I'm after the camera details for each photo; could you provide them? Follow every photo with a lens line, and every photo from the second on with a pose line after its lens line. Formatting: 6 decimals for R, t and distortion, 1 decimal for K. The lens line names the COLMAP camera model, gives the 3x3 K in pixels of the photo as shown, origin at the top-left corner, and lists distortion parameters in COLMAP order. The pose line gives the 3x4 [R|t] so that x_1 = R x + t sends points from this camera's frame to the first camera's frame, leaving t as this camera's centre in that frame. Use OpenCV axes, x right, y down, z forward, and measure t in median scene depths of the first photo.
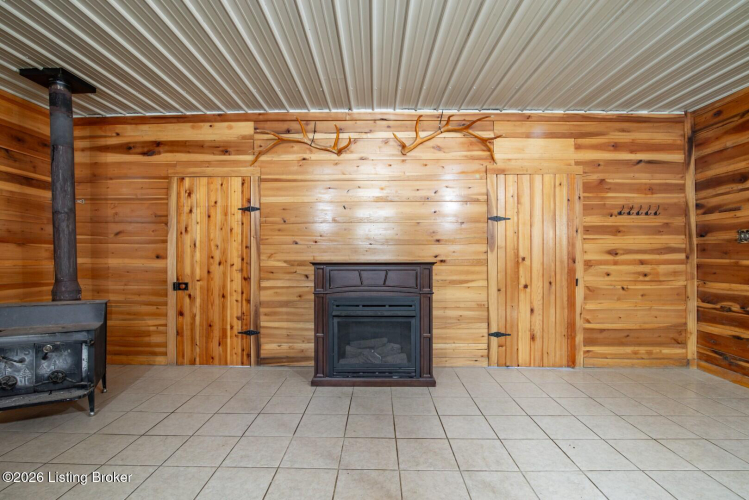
lens RADIAL K [[346.7, 0, 376.2], [0, 346.7, 254.5], [0, 0, 1]] dist [-0.016505, -0.000002]
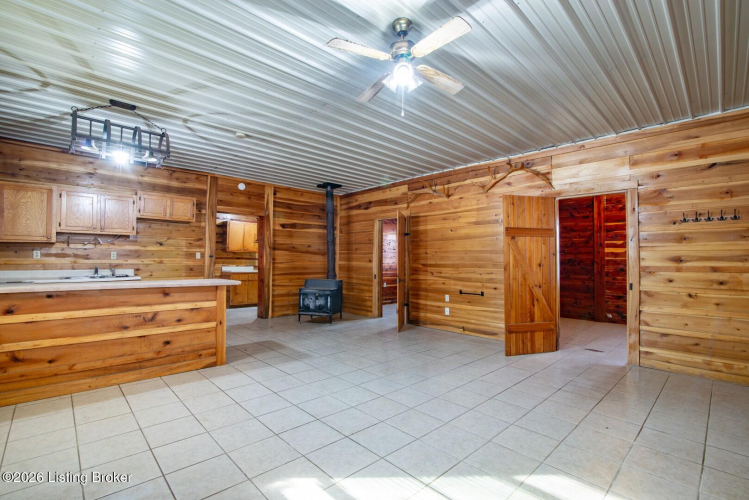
lens RADIAL K [[381.0, 0, 372.1], [0, 381.0, 252.1], [0, 0, 1]] dist [-0.025366, -0.000285]
pose [[0.677282, -0.011593, -0.735632, 0.972455], [-0.005923, 0.999758, -0.021208, 0.001583], [0.735699, 0.018721, 0.677049, -0.449042]]
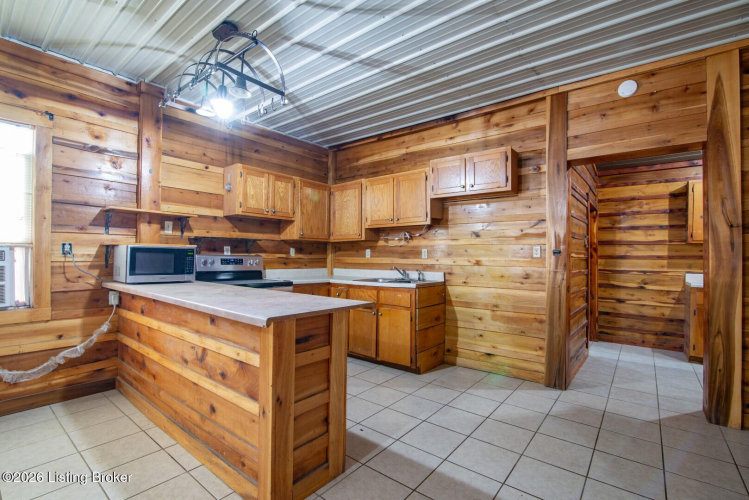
lens RADIAL K [[344.2, 0, 357.8], [0, 344.2, 252.4], [0, 0, 1]] dist [-0.018916, 0.000214]
pose [[-0.633779, -0.015144, -0.773366, -0.002095], [-0.007384, 0.999881, -0.013527, 0.001678], [0.773479, -0.002862, -0.633815, 0.418052]]
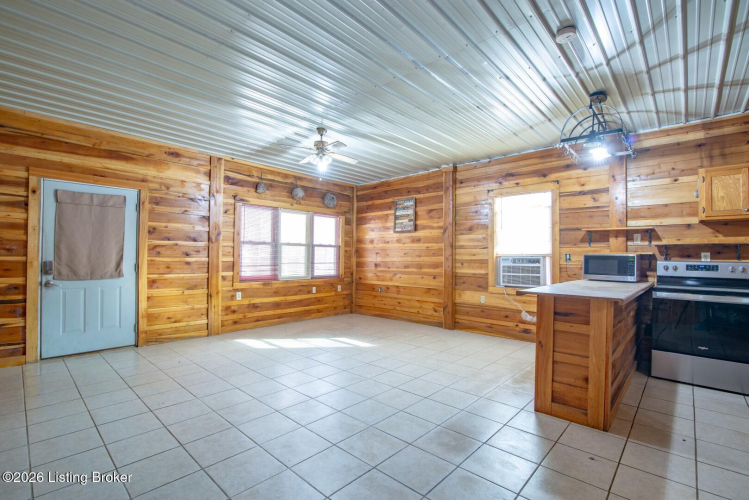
lens RADIAL K [[330.4, 0, 393.3], [0, 330.4, 252.3], [0, 0, 1]] dist [-0.011159, 0.000061]
pose [[-0.767133, 0.002367, 0.641484, -0.527518], [-0.015015, 0.999653, -0.021646, 0.007350], [-0.641312, -0.026237, -0.766831, 0.847149]]
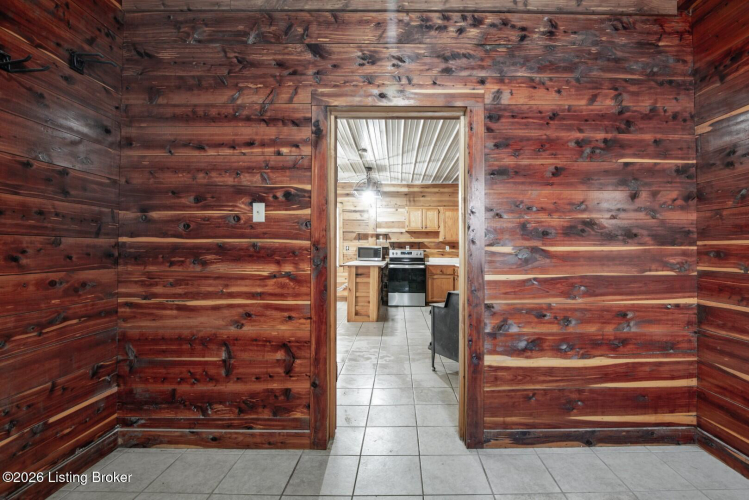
lens RADIAL K [[345.1, 0, 393.2], [0, 345.1, 249.4], [0, 0, 1]] dist [-0.022345, 0.008448]
pose [[-0.999840, -0.003526, -0.017552, -0.483005], [-0.003395, 0.999966, -0.007488, 0.011867], [0.017578, -0.007427, -0.999818, 1.759650]]
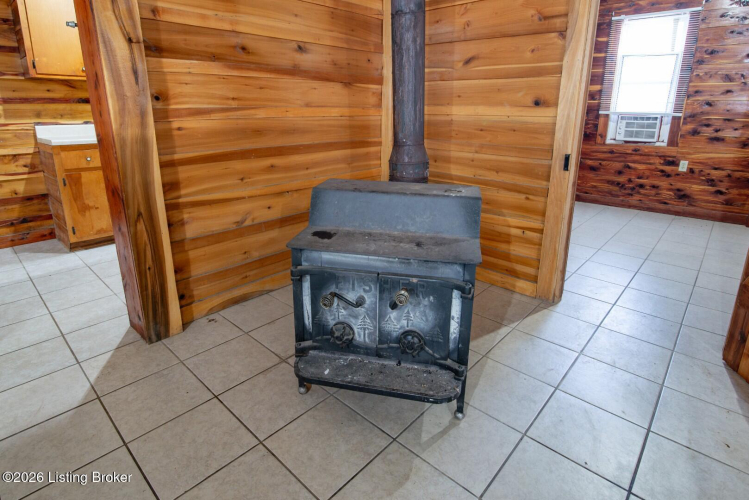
lens RADIAL K [[391.4, 0, 375.5], [0, 391.4, 211.6], [0, 0, 1]] dist [-0.019576, 0.001130]
pose [[0.752757, 0.168772, -0.636296, -0.425406], [0.002393, 0.965869, 0.259019, 0.013251], [0.658294, -0.196501, 0.726661, 0.386736]]
